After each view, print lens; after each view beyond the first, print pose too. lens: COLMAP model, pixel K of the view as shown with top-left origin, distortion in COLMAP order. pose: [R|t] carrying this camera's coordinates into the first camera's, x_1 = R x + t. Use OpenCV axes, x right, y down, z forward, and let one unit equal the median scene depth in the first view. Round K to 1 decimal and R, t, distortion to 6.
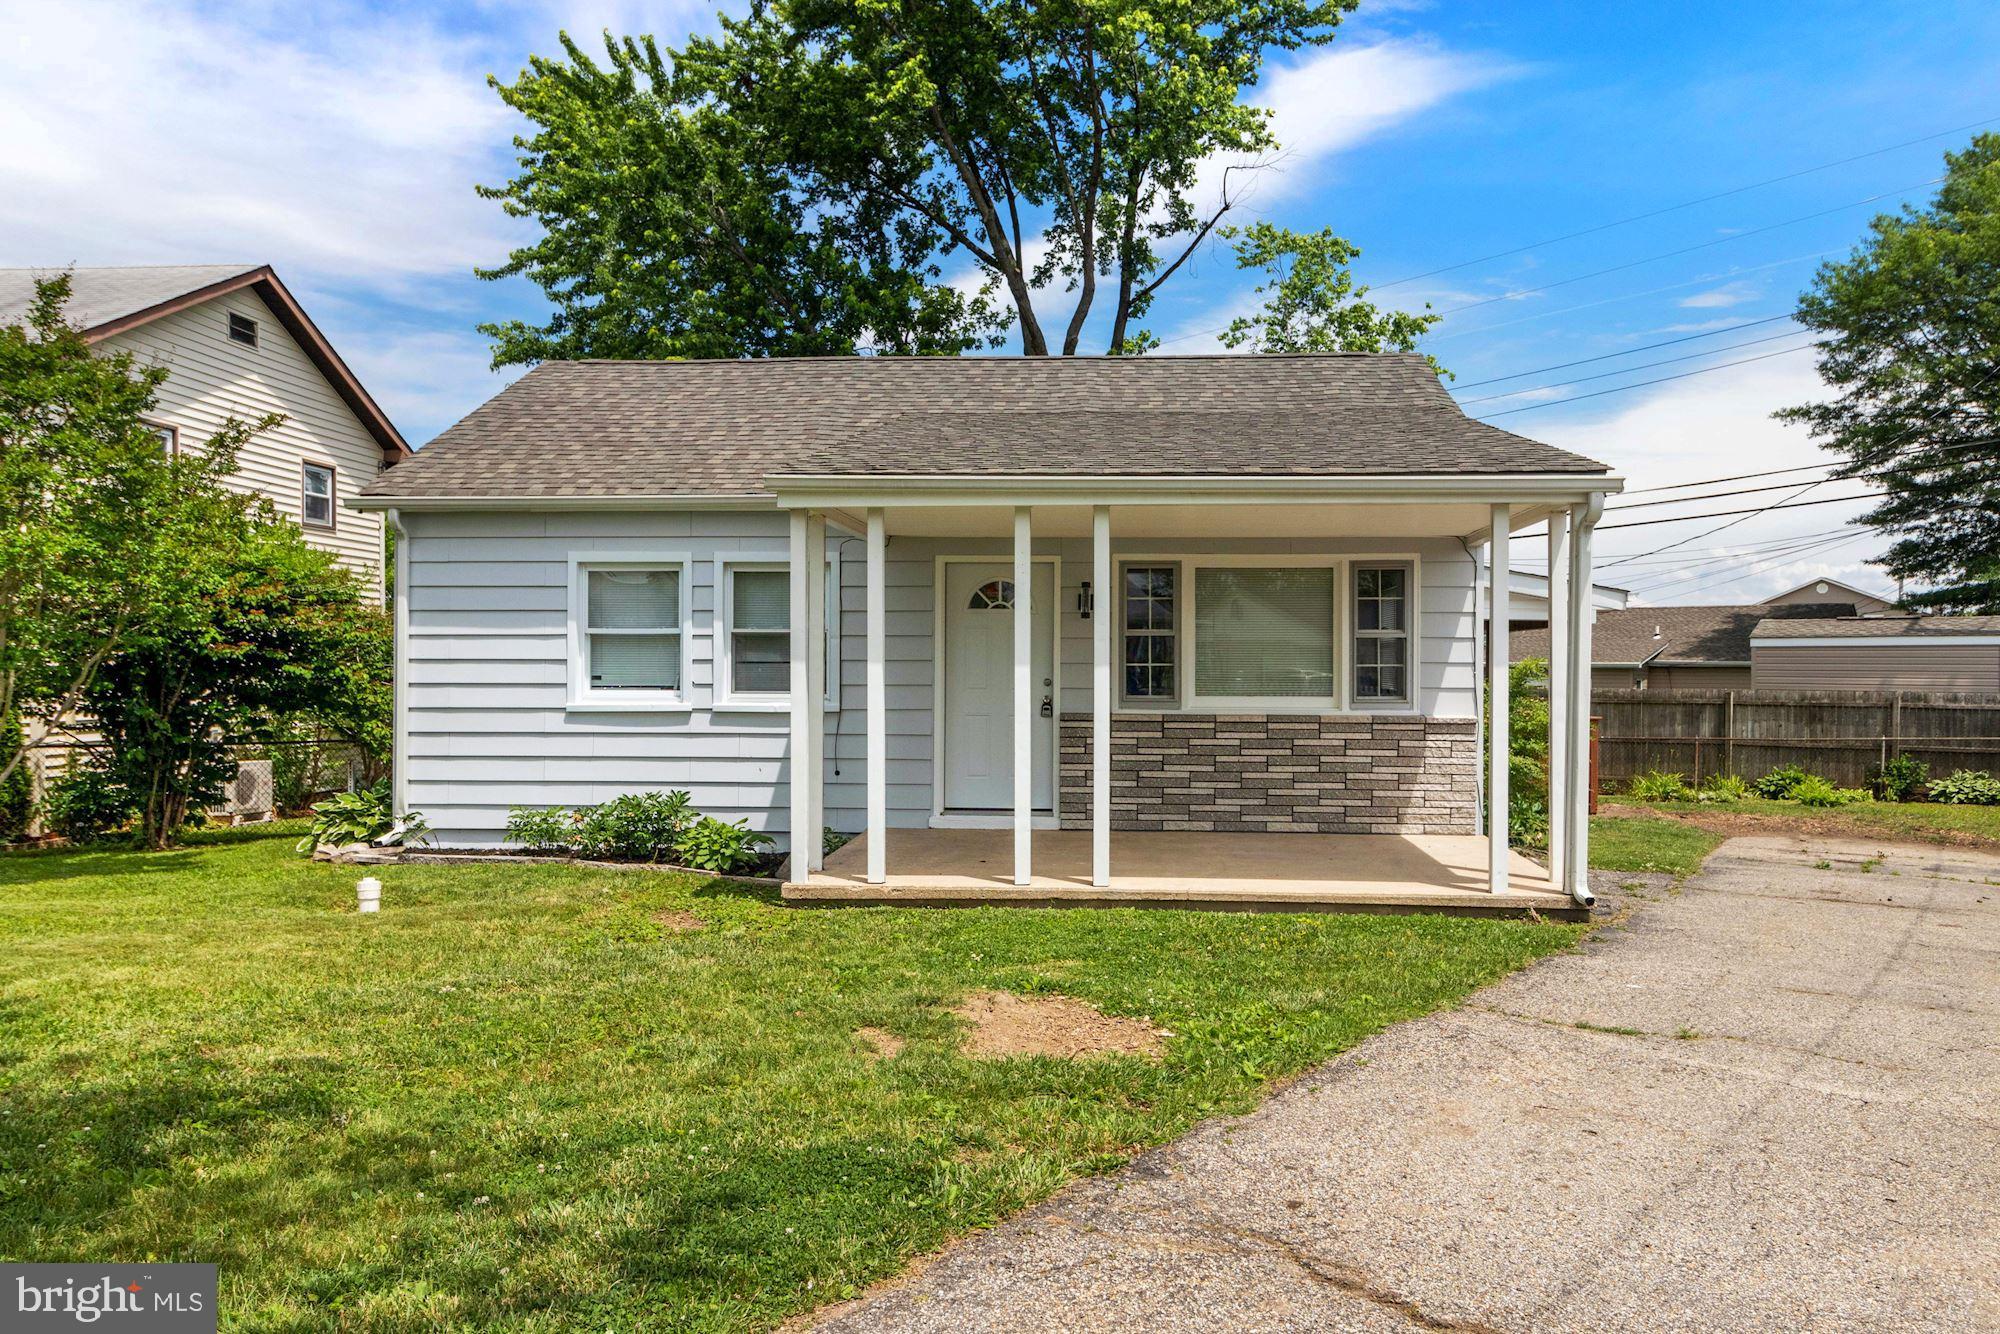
lens RADIAL K [[1382.1, 0, 966.5], [0, 1382.1, 666.9], [0, 0, 1]] dist [0.013477, -0.022739]
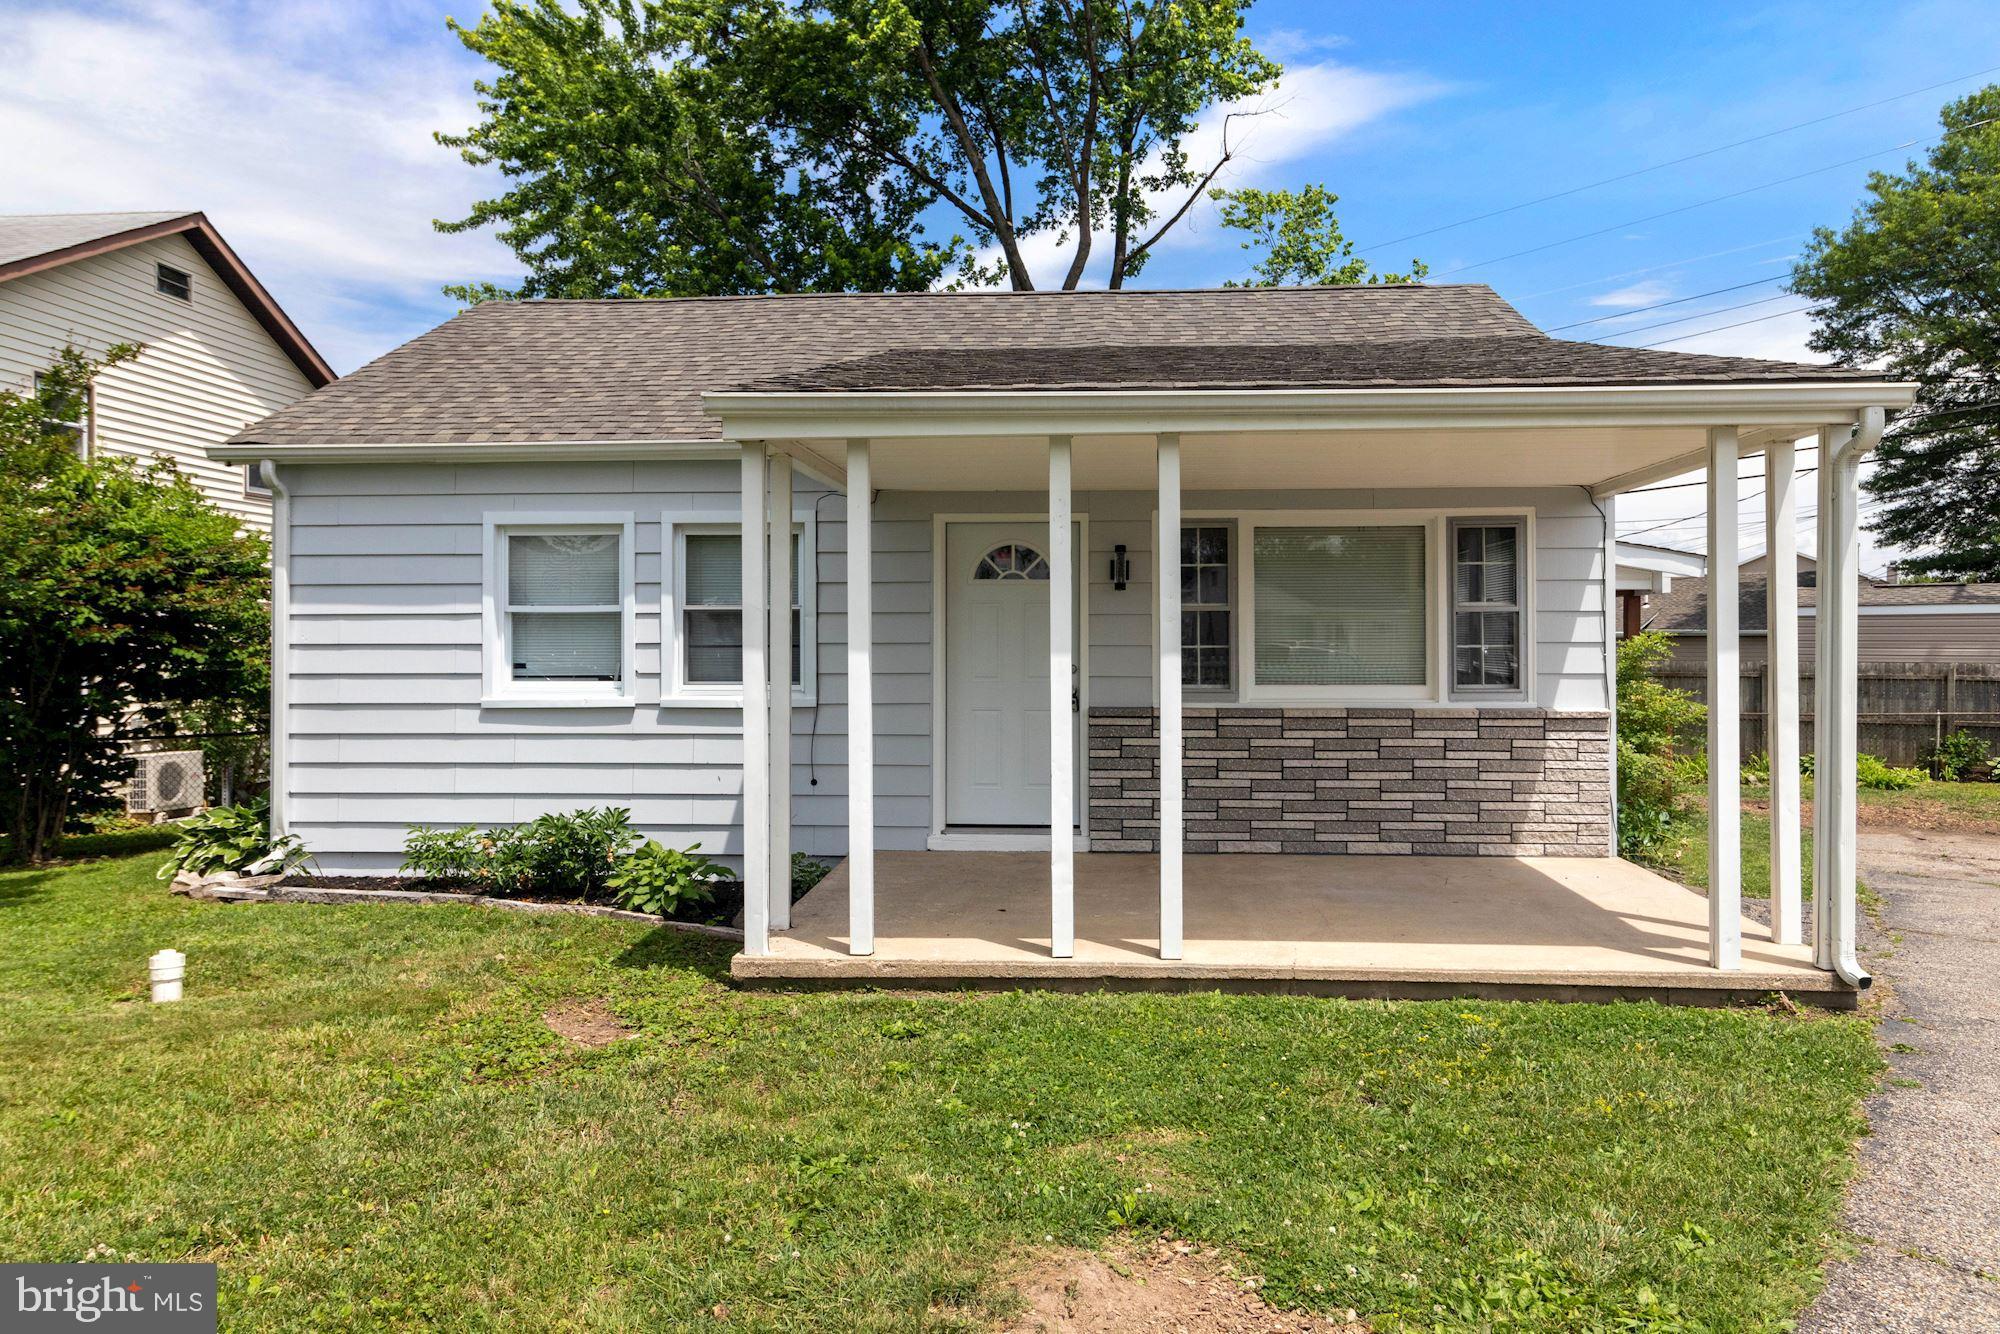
lens RADIAL K [[1320.4, 0, 958.2], [0, 1320.4, 628.0], [0, 0, 1]] dist [0.008247, -0.010139]
pose [[0.999961, -0.005723, 0.006786, -0.013464], [0.005769, 0.999961, -0.006716, -0.008050], [-0.006747, 0.006755, 0.999954, 0.222362]]
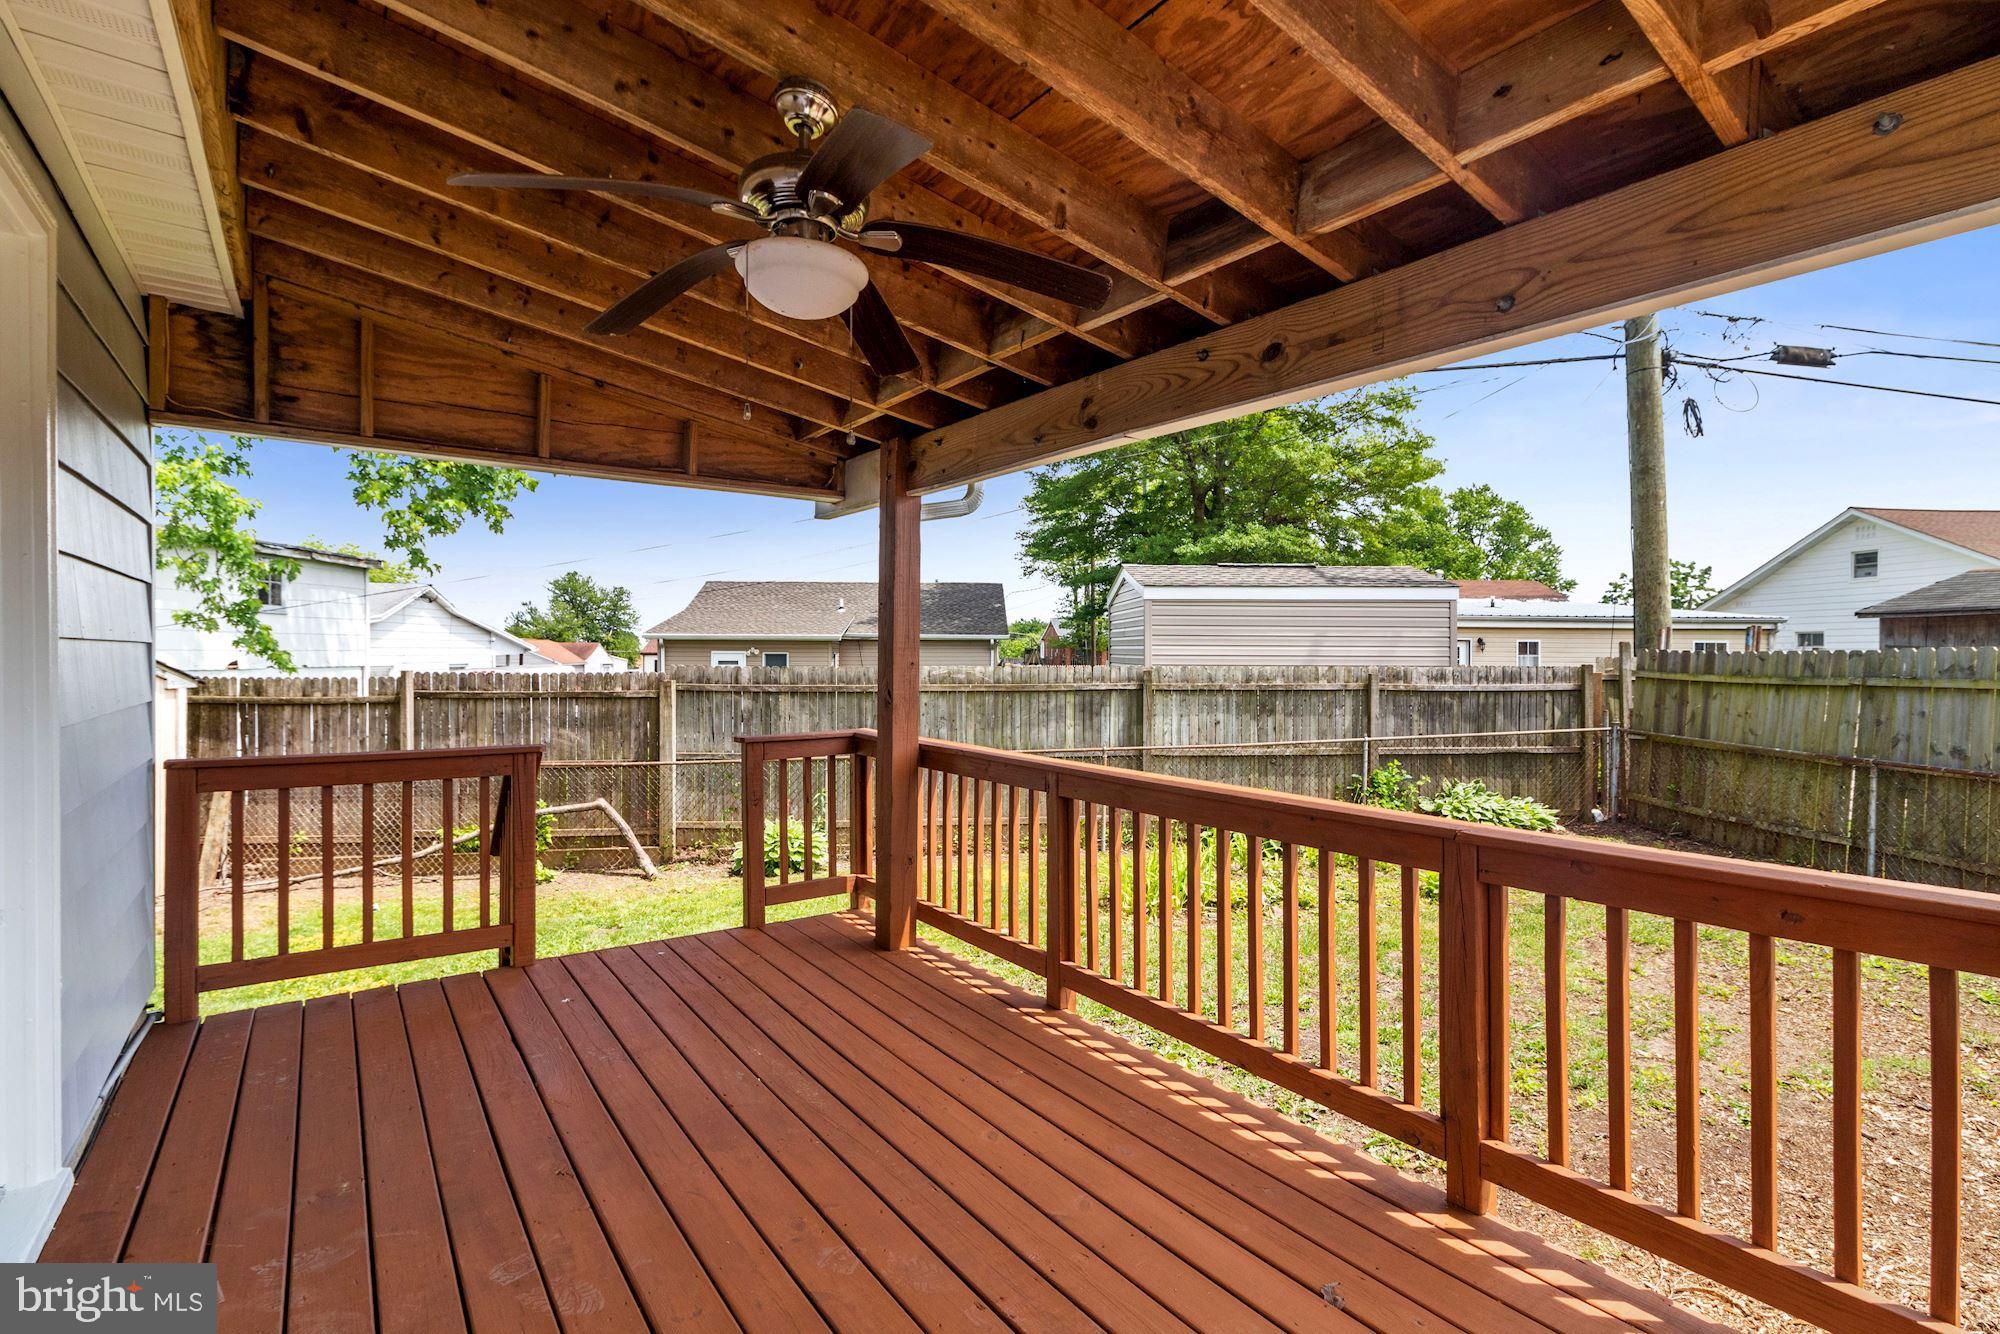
lens RADIAL K [[935.6, 0, 989.1], [0, 935.6, 660.6], [0, 0, 1]] dist [0.015595, -0.008405]
pose [[0.768872, -0.009174, 0.639337, 0.456025], [0.000950, 0.999912, 0.013205, 0.016127], [-0.639402, -0.009546, 0.768813, 1.453601]]
